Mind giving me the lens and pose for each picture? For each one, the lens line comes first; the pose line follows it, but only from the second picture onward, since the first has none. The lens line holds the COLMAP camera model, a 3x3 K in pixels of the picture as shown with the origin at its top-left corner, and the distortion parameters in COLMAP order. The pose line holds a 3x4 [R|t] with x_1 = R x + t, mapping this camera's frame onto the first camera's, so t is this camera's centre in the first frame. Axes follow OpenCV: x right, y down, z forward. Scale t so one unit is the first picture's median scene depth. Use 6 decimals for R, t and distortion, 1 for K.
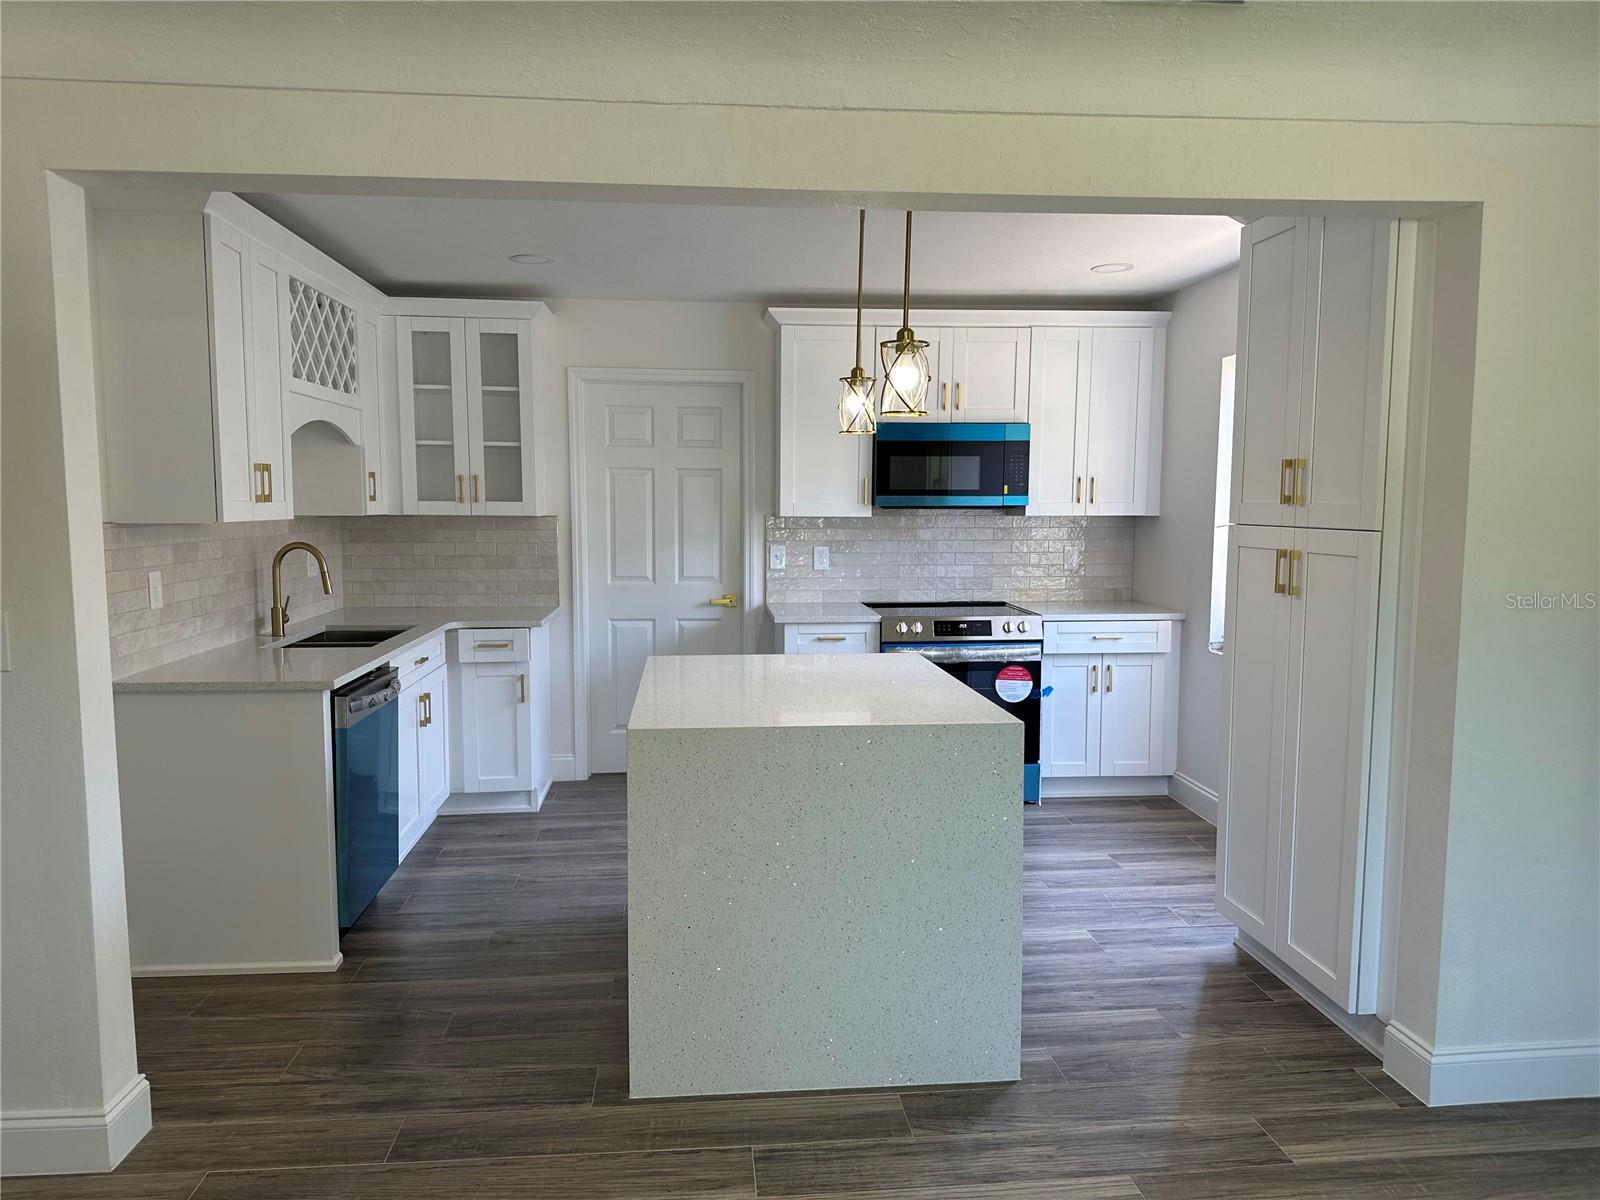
lens RADIAL K [[1111.4, 0, 791.3], [0, 1111.4, 597.4], [0, 0, 1]] dist [0.051597, -0.072124]
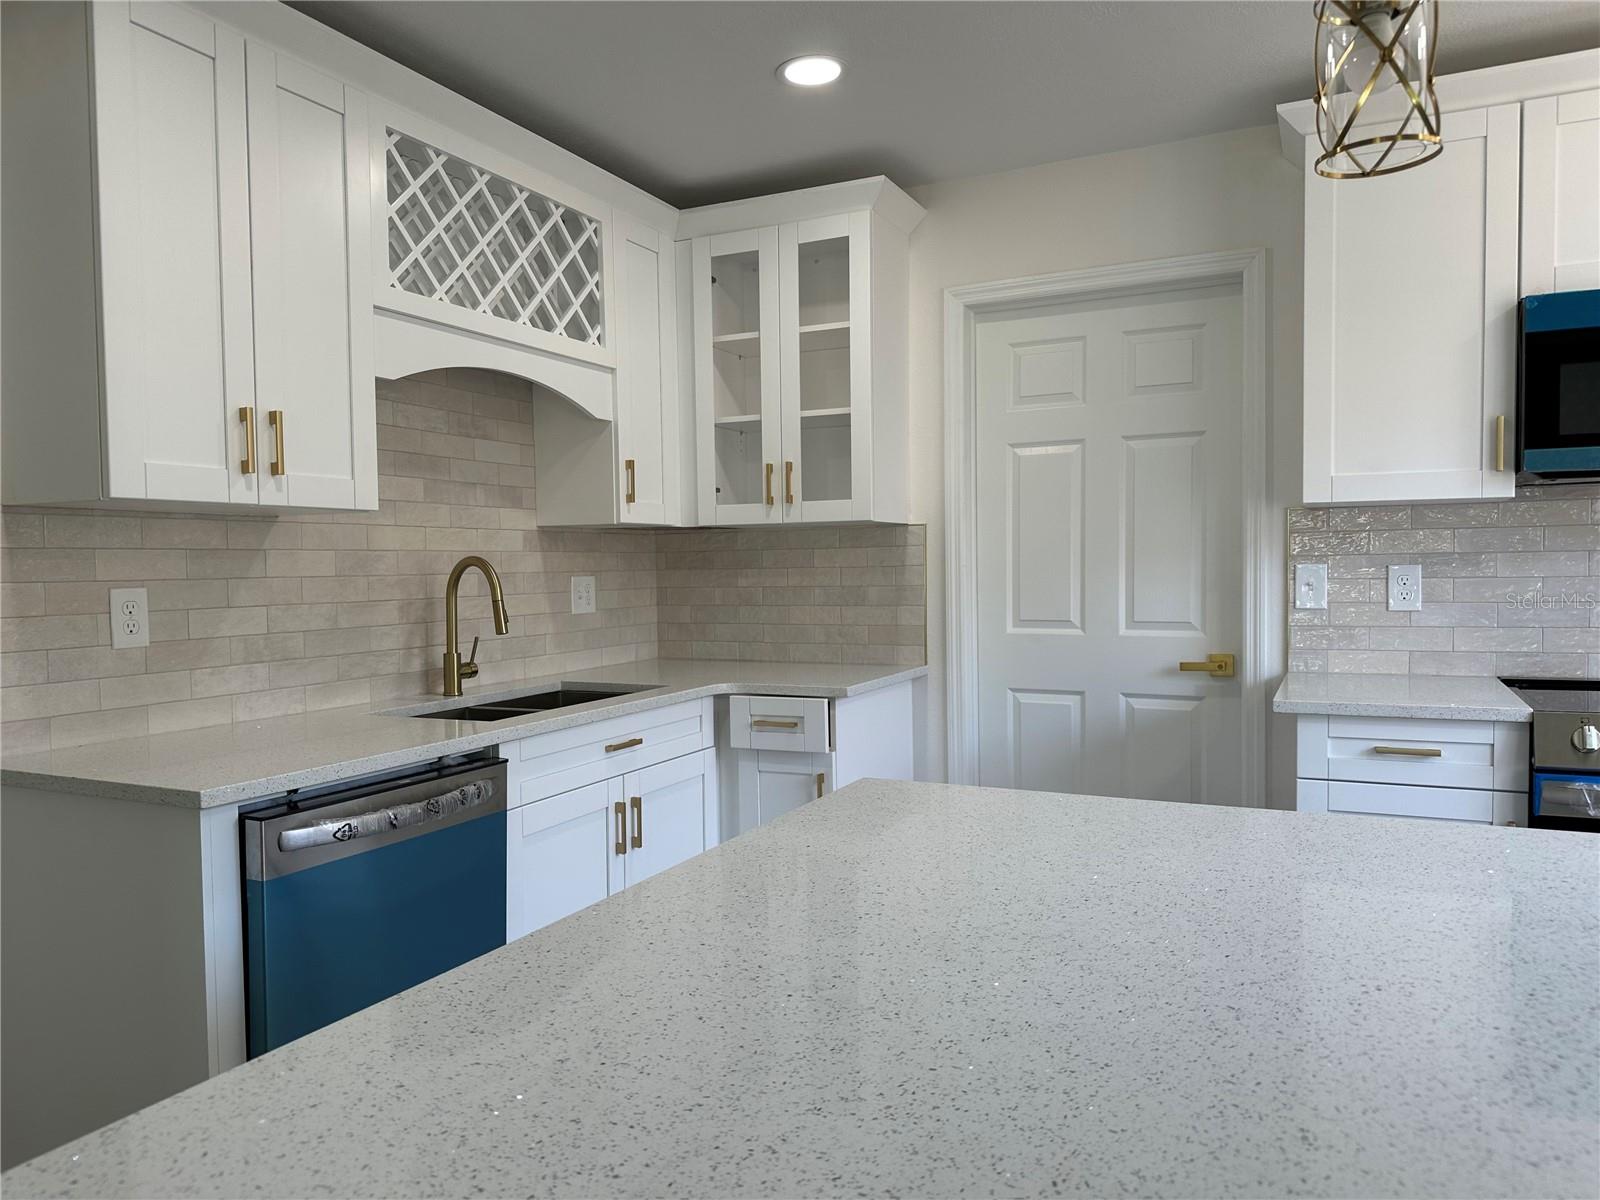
lens RADIAL K [[1111.4, 0, 788.9], [0, 1111.4, 608.8], [0, 0, 1]] dist [0.051597, -0.072124]
pose [[0.857479, 0.004437, -0.514499, 0.054370], [-0.026438, 0.999022, -0.035447, 0.000374], [0.513839, 0.043997, 0.856758, 0.442511]]
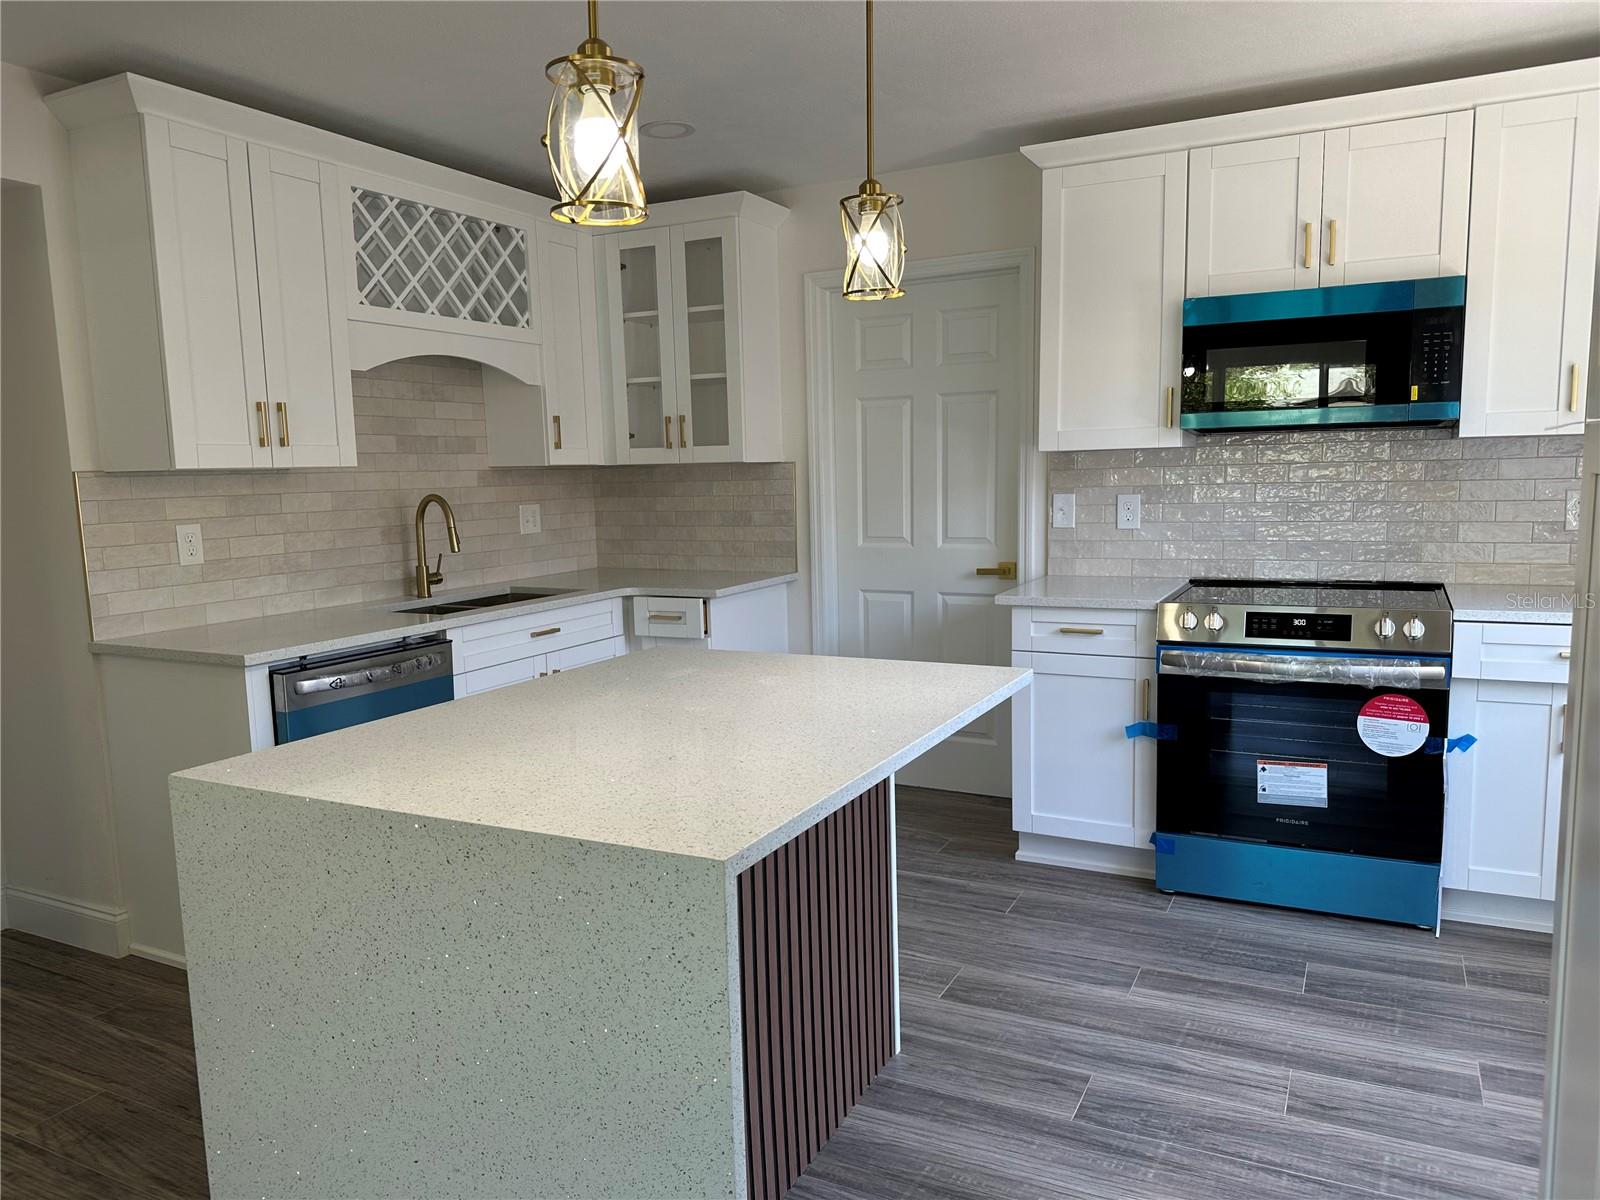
lens RADIAL K [[1111.4, 0, 785.6], [0, 1111.4, 614.9], [0, 0, 1]] dist [0.051597, -0.072124]
pose [[0.843026, 0.046454, -0.535863, 0.241246], [-0.018865, 0.998204, 0.056856, -0.007636], [0.537542, -0.037822, 0.842388, 0.326886]]
